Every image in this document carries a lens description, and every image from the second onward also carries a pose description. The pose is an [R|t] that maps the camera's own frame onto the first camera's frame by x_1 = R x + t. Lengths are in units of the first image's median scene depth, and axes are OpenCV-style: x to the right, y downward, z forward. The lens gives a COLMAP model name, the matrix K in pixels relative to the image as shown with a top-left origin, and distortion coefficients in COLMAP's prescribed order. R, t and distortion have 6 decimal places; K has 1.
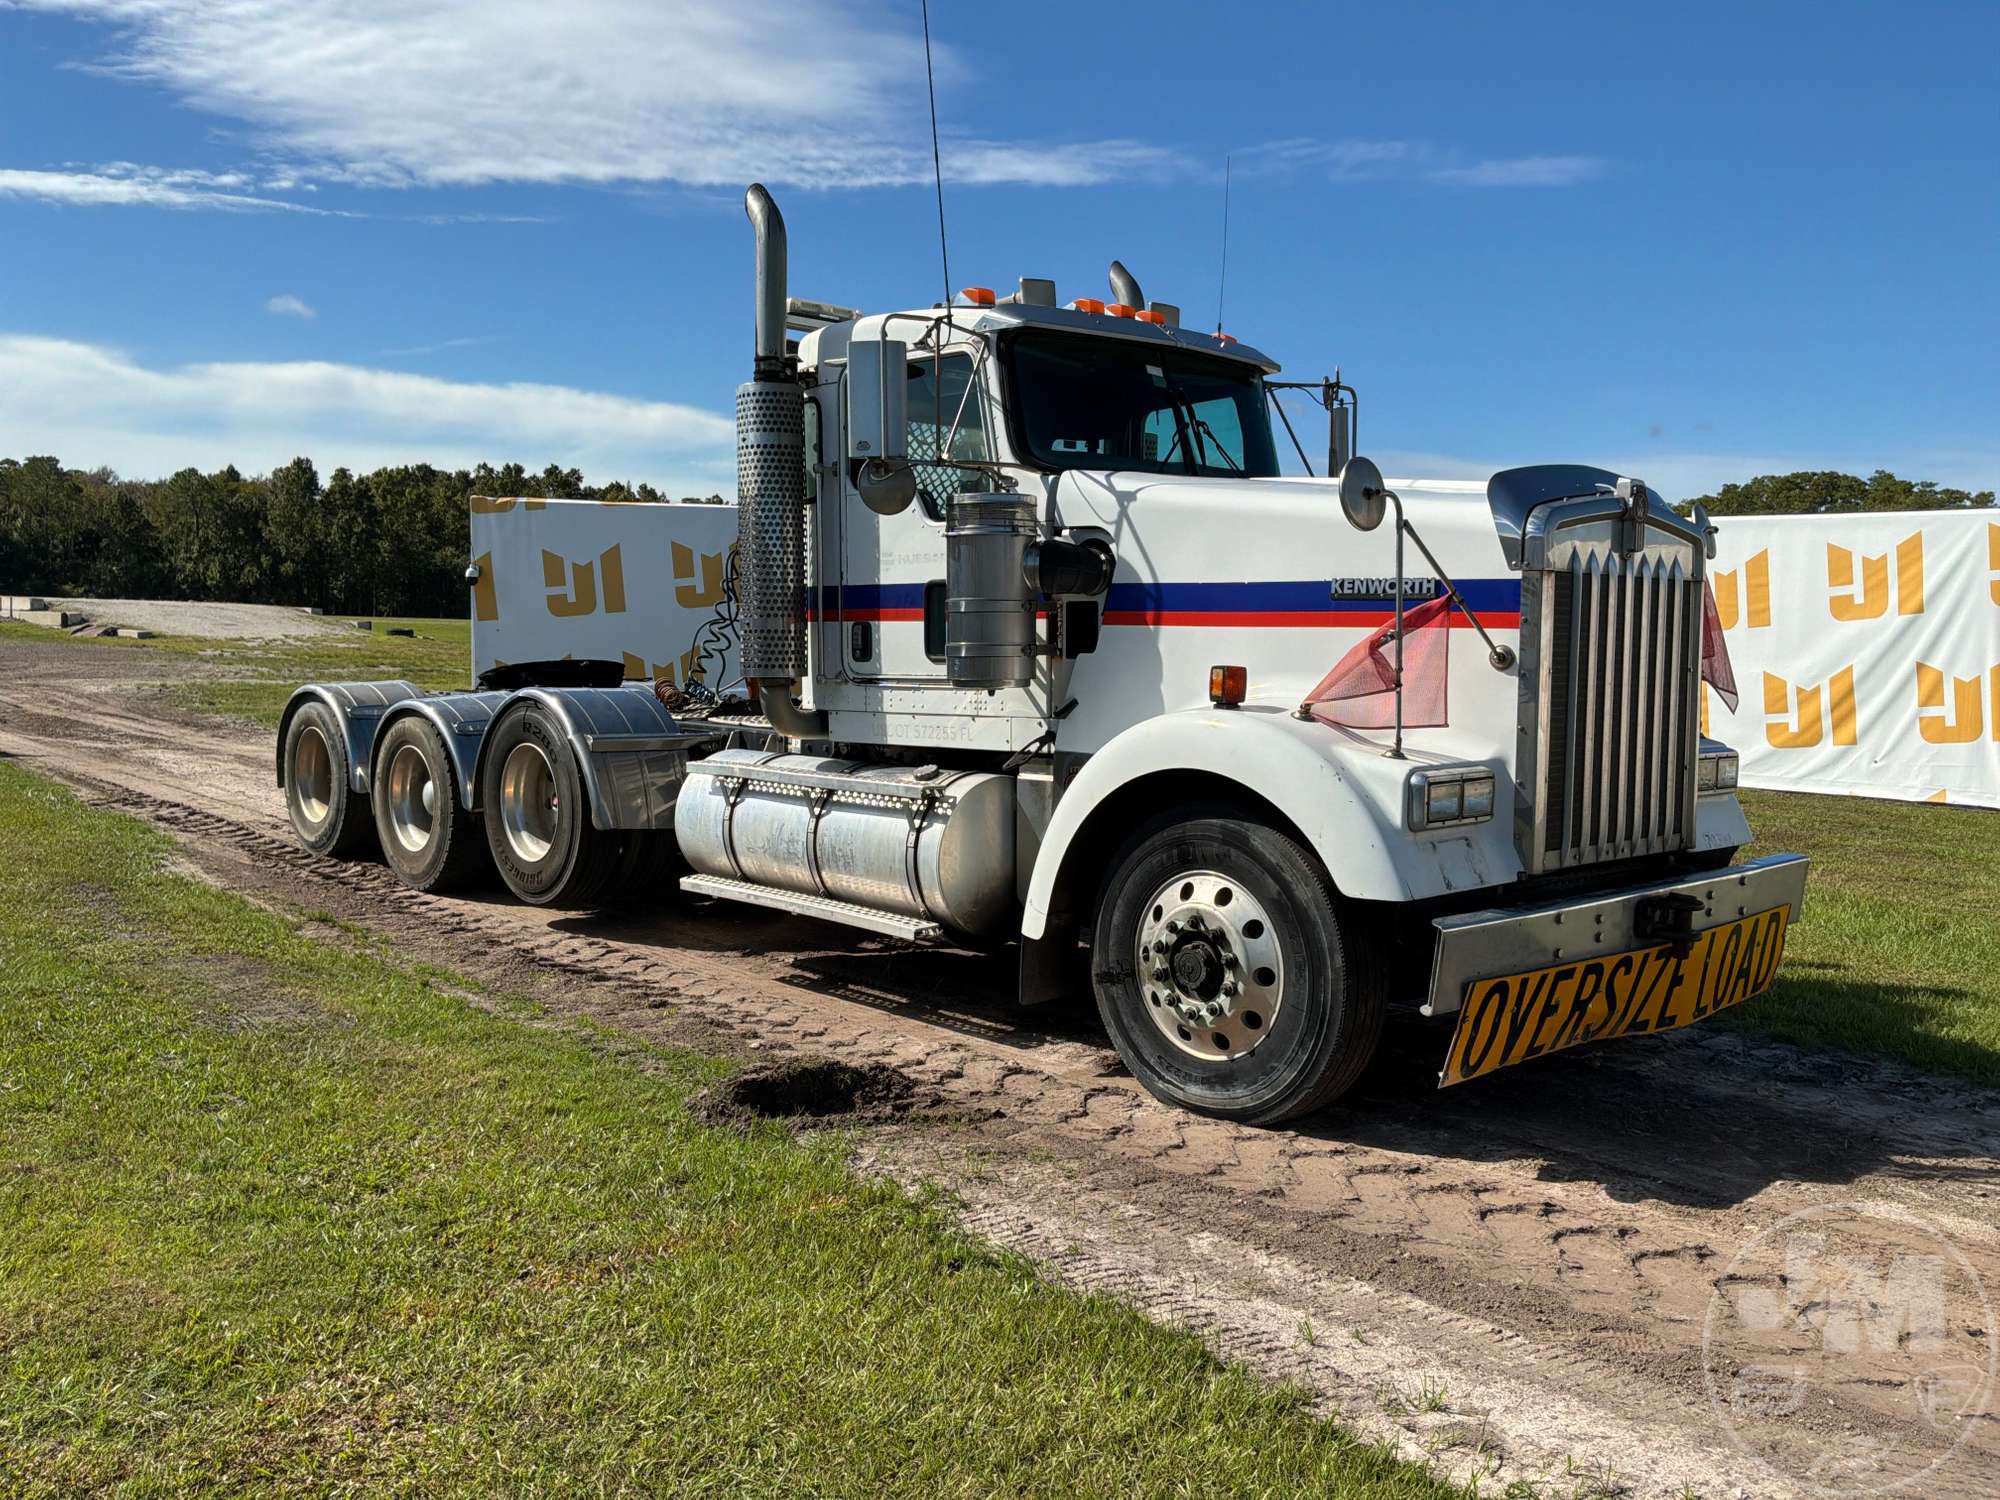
lens RADIAL K [[1679.9, 0, 1005.9], [0, 1679.9, 760.4], [0, 0, 1]] dist [0.090773, -0.170073]
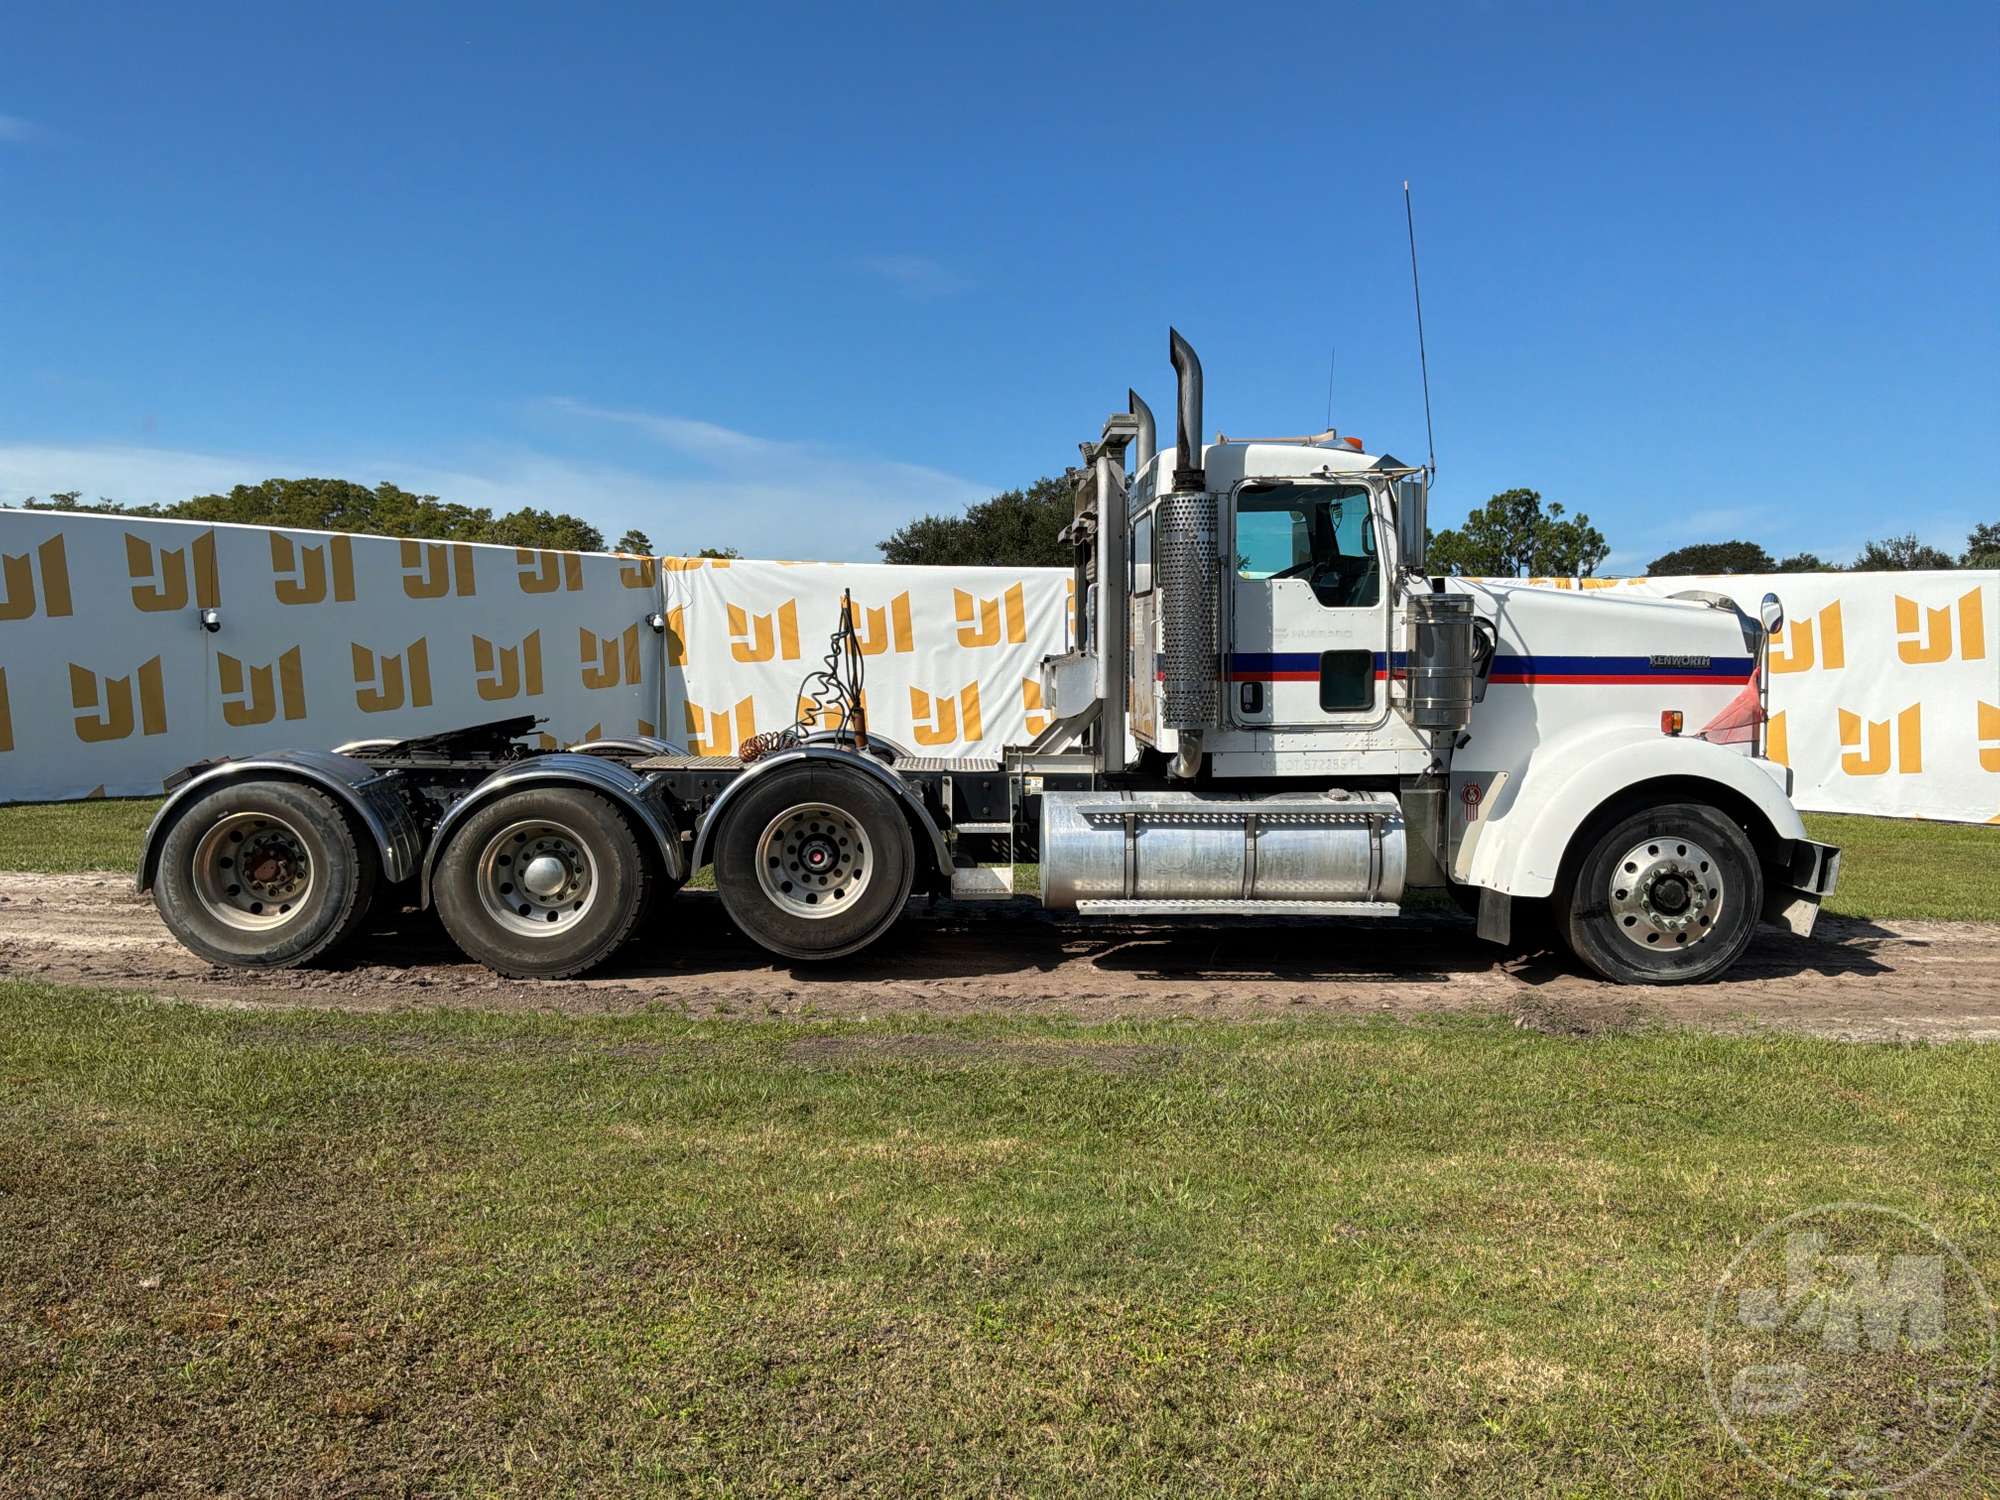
lens RADIAL K [[1679.9, 0, 1012.9], [0, 1679.9, 760.8], [0, 0, 1]] dist [0.090773, -0.170073]
pose [[0.649075, -0.058330, 0.758485, -1.268616], [0.057482, 0.997966, 0.027556, -0.073819], [-0.758550, 0.025713, 0.651107, 0.335110]]
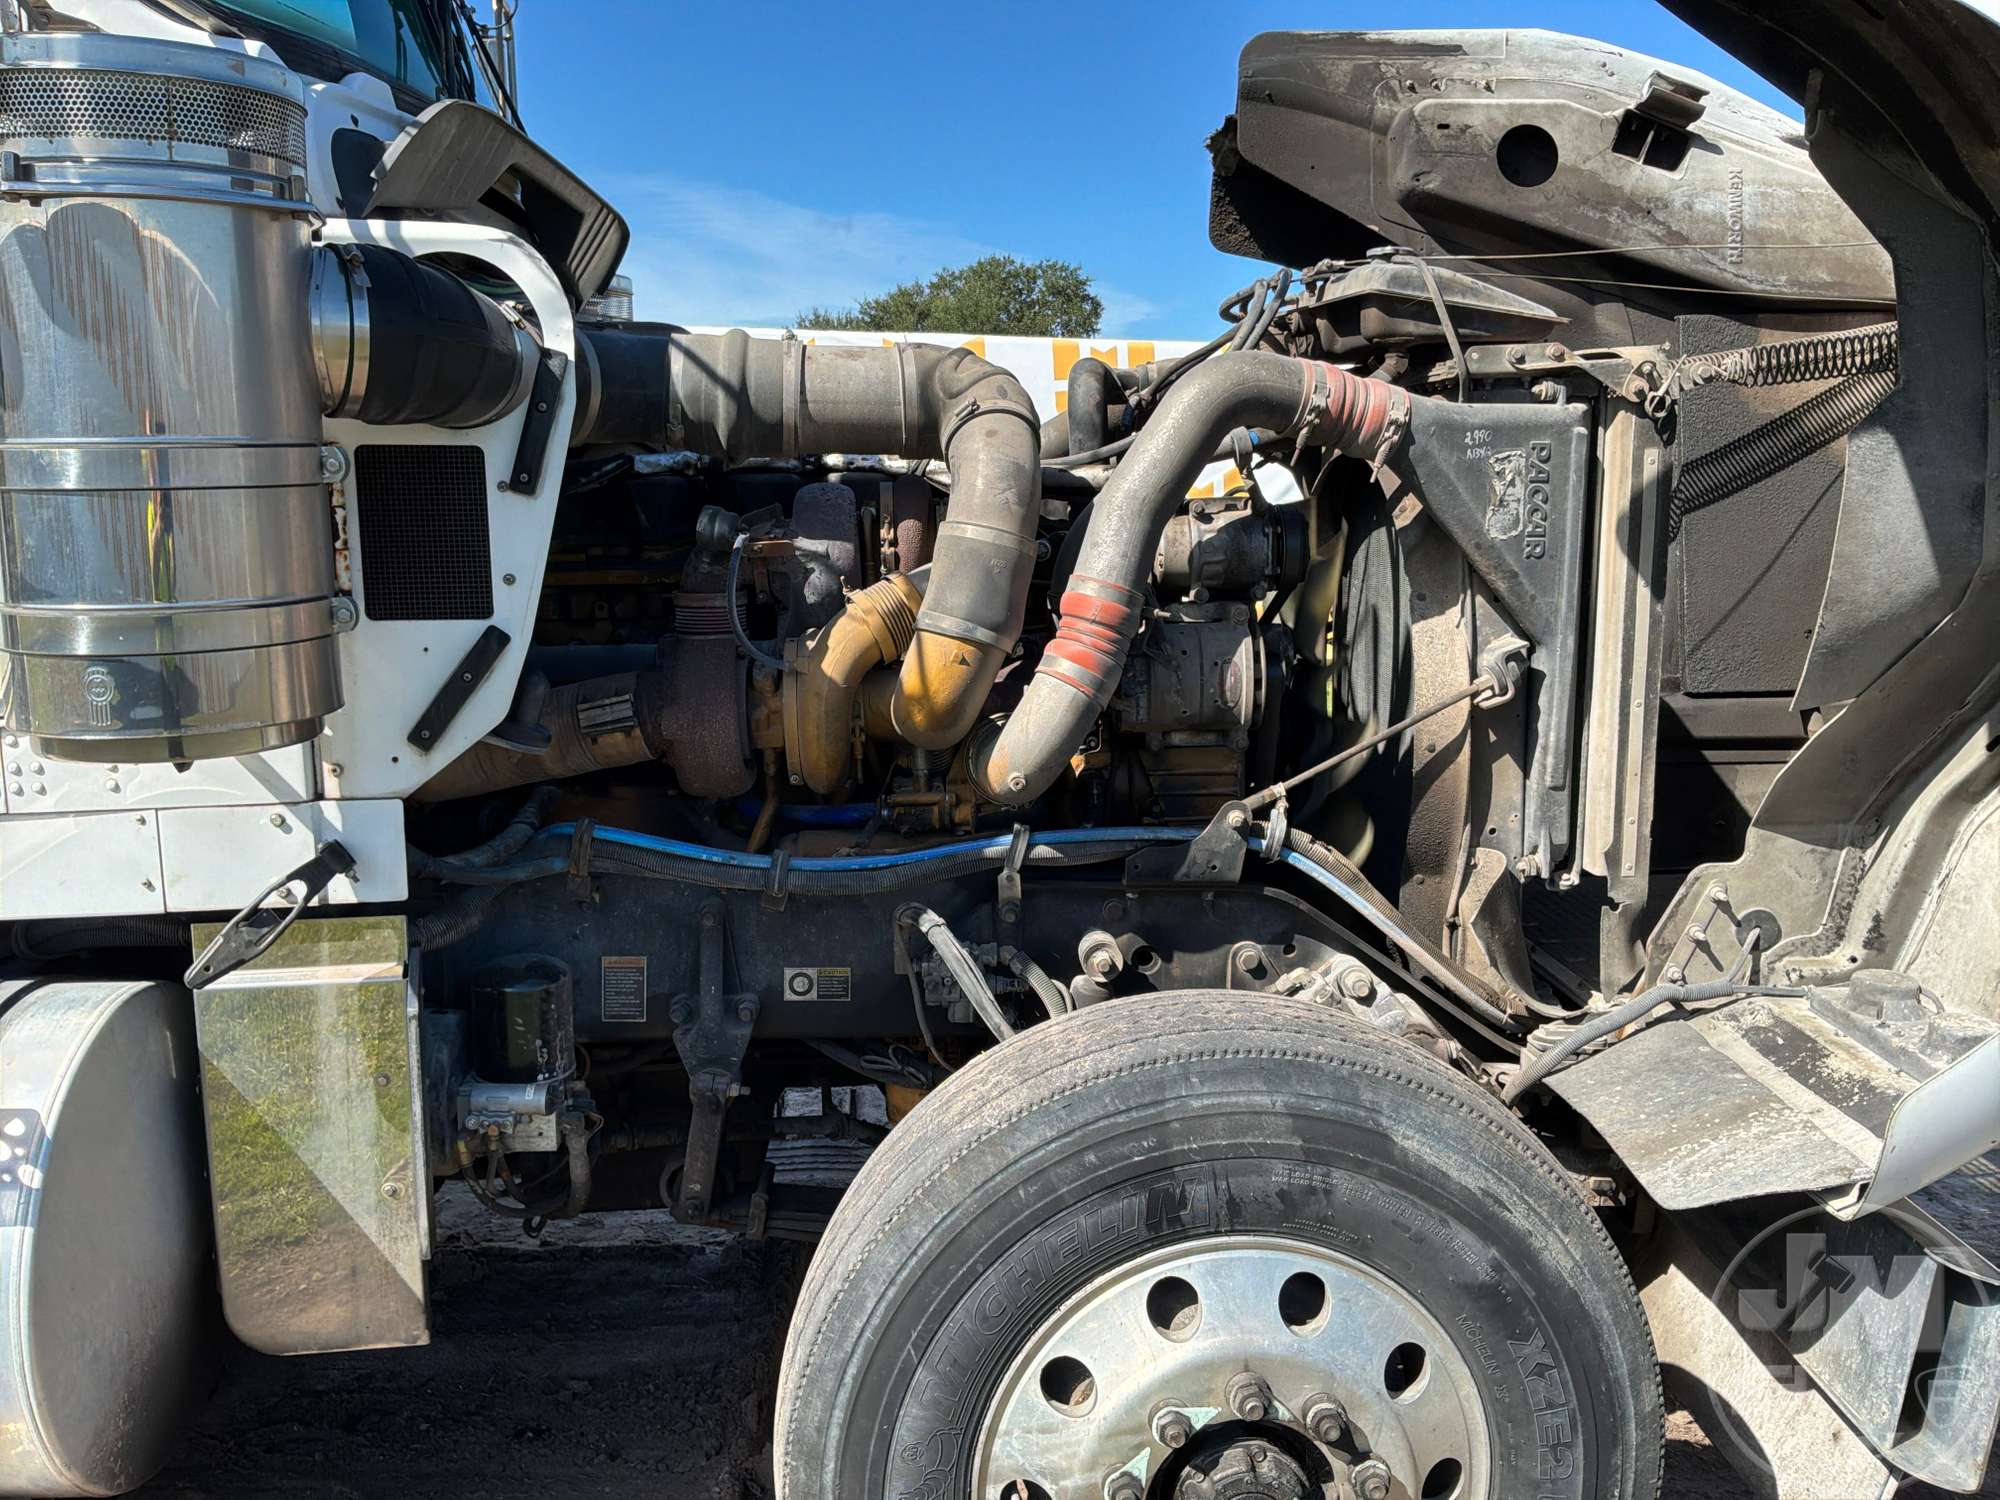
lens RADIAL K [[1679.9, 0, 998.2], [0, 1679.9, 738.7], [0, 0, 1]] dist [0.090773, -0.170073]
pose [[0.642668, -0.134927, 0.754170, -0.139944], [0.064950, 0.990422, 0.121847, -0.071219], [-0.763387, -0.029324, 0.645276, 0.666978]]
